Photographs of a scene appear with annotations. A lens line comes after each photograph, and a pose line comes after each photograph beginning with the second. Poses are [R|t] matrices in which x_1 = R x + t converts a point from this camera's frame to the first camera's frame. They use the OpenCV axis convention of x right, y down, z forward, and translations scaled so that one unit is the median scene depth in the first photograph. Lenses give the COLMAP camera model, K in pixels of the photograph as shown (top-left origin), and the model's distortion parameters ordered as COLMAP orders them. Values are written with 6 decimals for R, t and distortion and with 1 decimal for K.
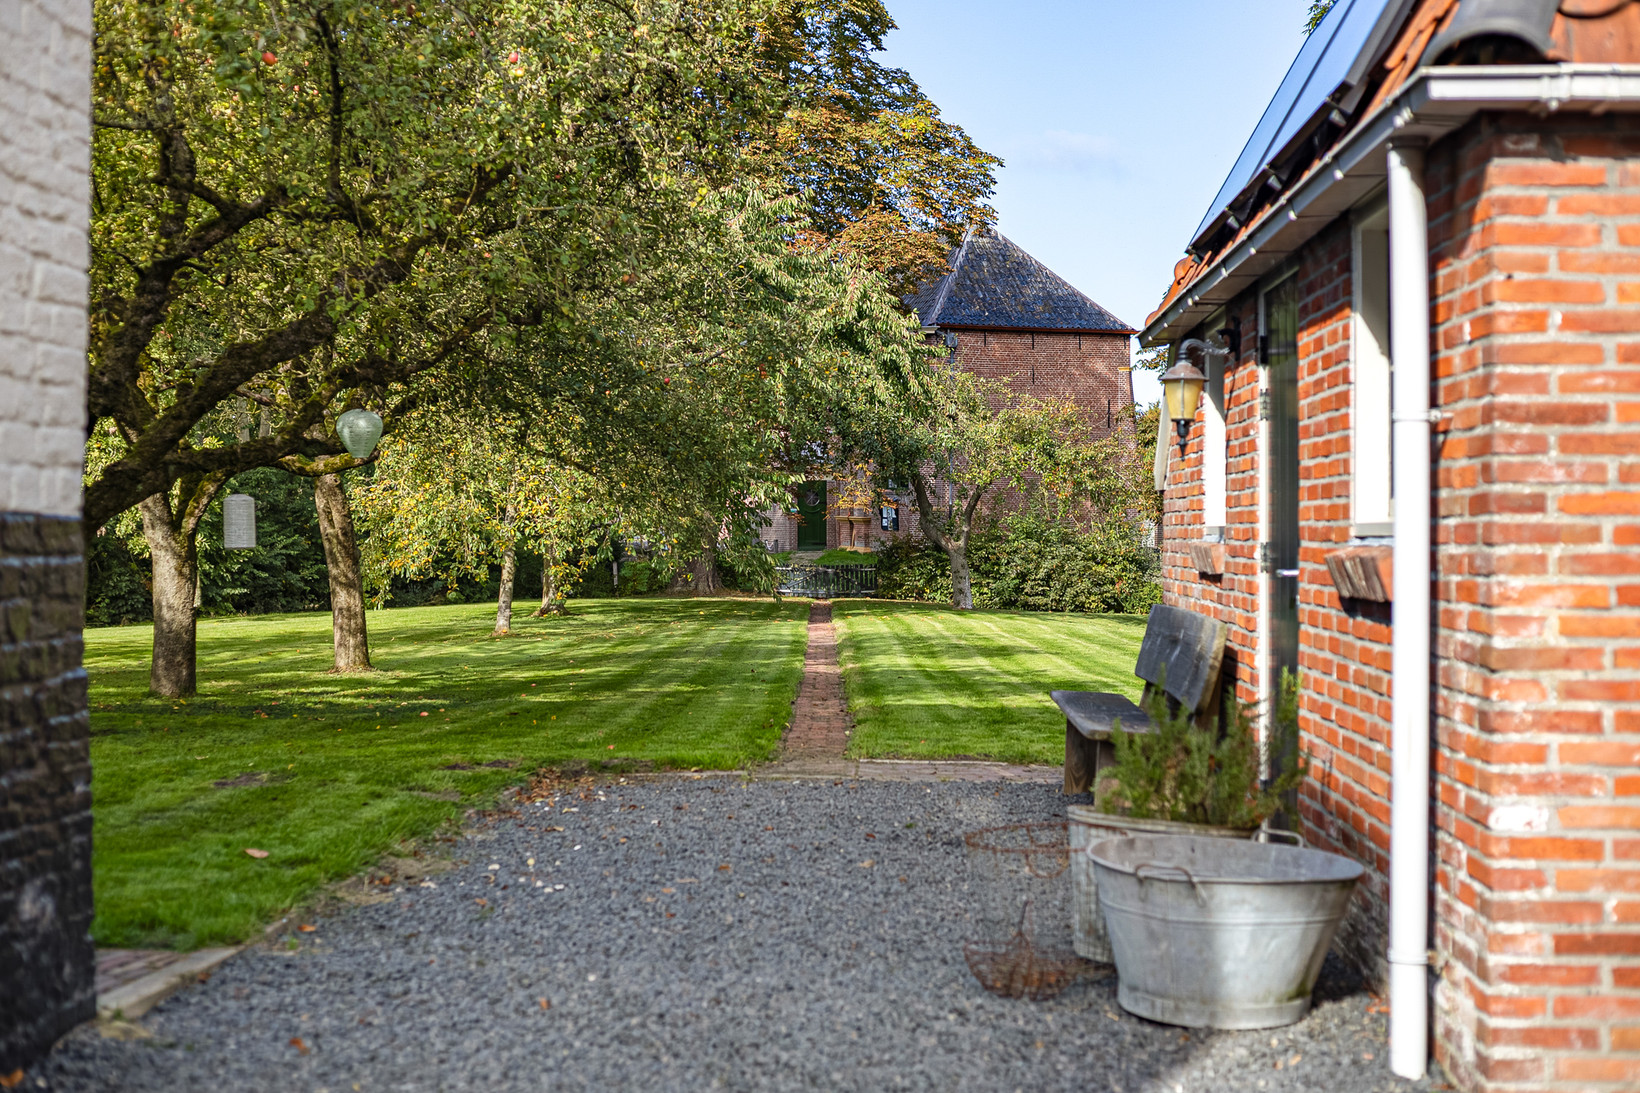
lens RADIAL K [[2395.6, 0, 820.0], [0, 2395.6, 546.5], [0, 0, 1]] dist [-0.004487, -0.031624]
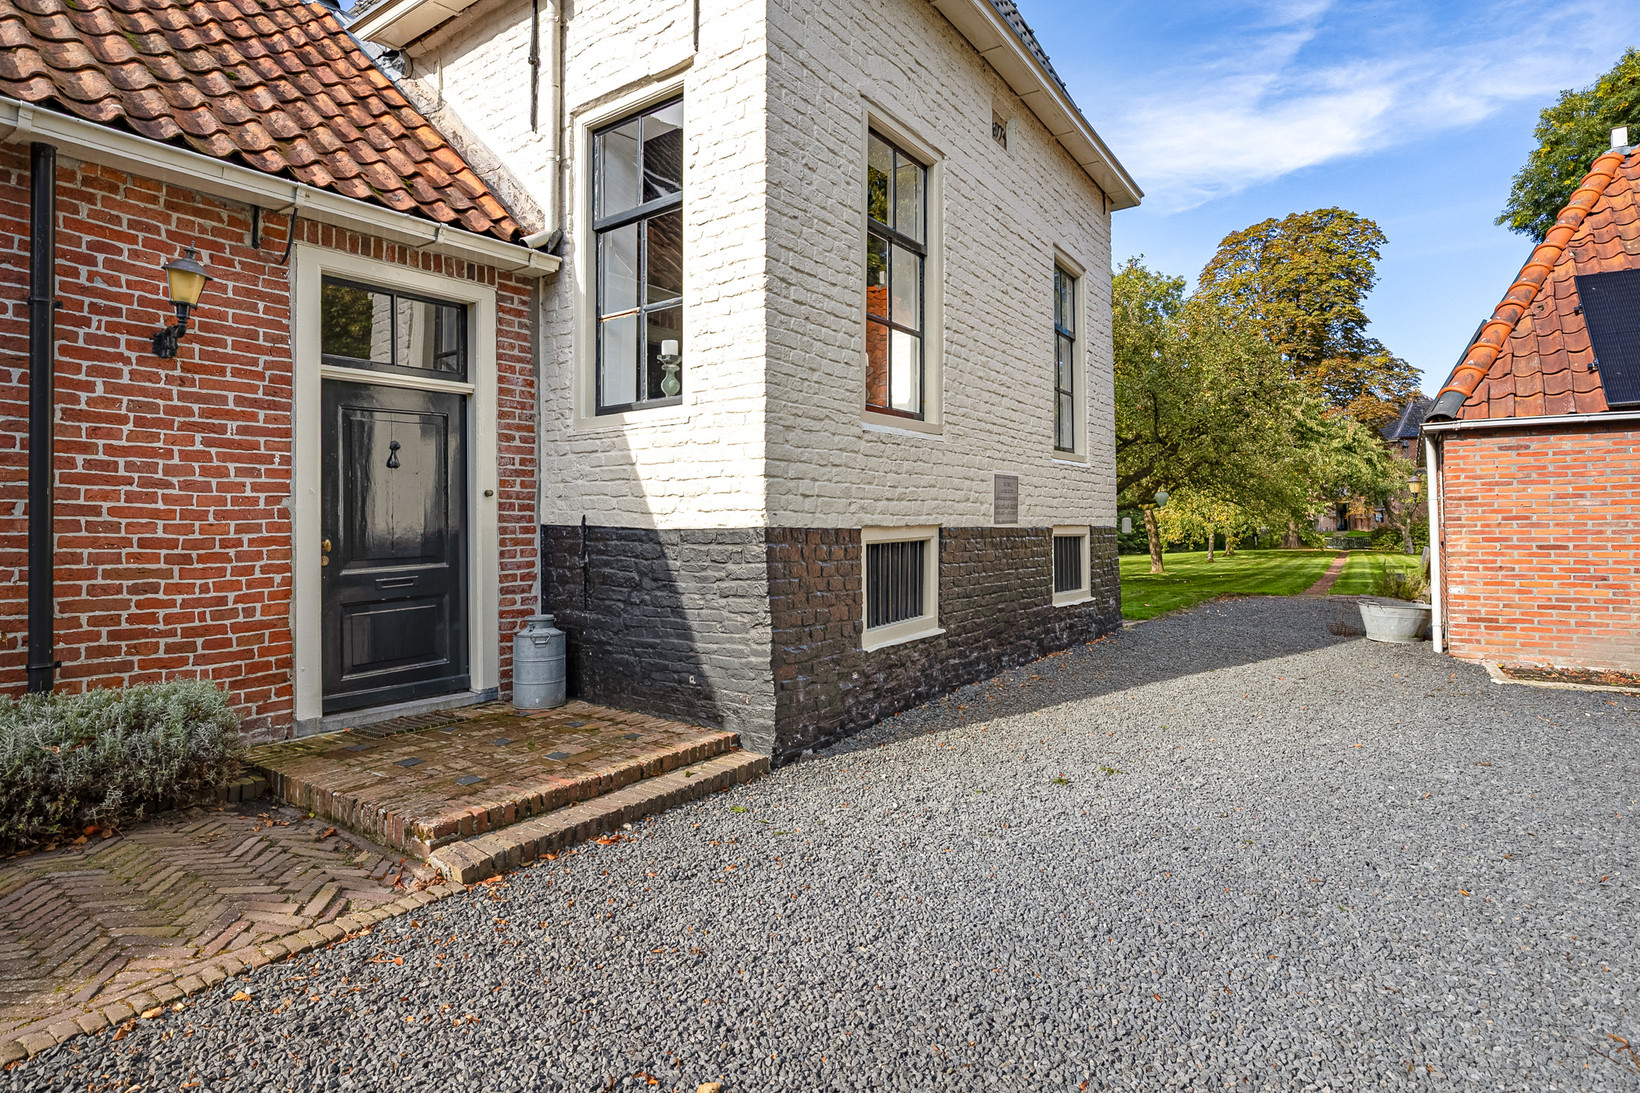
lens RADIAL K [[858.3, 0, 823.0], [0, 858.3, 492.5], [0, 0, 1]] dist [-0.020658, -0.000089]
pose [[0.848966, -0.036602, -0.527178, 0.026089], [0.011834, 0.998665, -0.050280, -0.000322], [0.528315, 0.036447, 0.848266, -0.186964]]
